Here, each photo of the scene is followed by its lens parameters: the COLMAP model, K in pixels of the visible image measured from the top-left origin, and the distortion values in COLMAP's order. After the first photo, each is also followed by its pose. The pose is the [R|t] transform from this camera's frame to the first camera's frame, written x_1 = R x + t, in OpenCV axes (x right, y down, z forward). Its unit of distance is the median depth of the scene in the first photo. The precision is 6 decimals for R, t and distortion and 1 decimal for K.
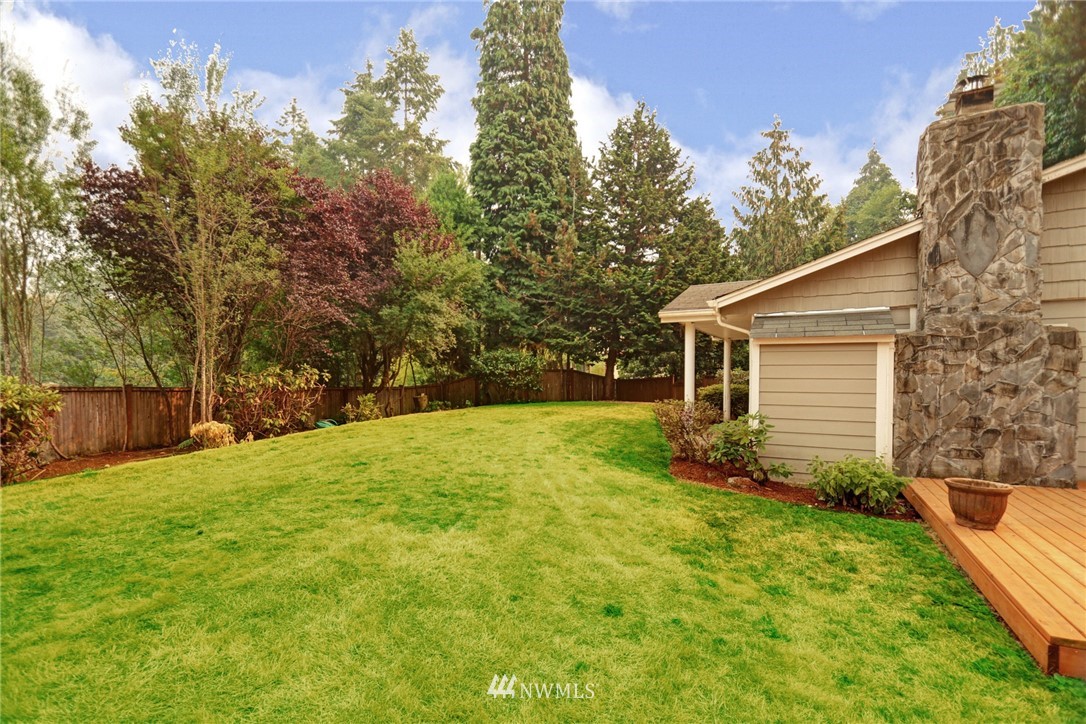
lens RADIAL K [[500.4, 0, 528.6], [0, 500.4, 388.7], [0, 0, 1]] dist [-0.011891, 0.000037]
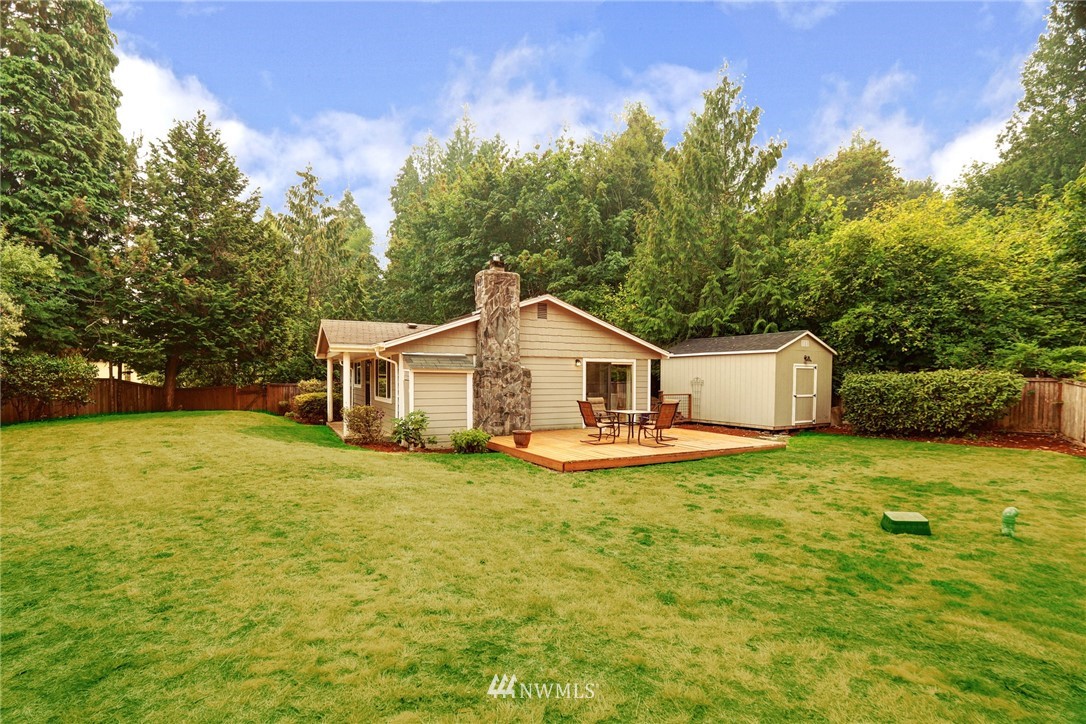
lens RADIAL K [[500.4, 0, 533.3], [0, 500.4, 385.5], [0, 0, 1]] dist [-0.011891, 0.000037]
pose [[0.558151, -0.008677, 0.829694, -0.847710], [0.021923, 0.999750, -0.004293, -0.027175], [-0.829449, 0.020586, 0.558202, -0.364324]]
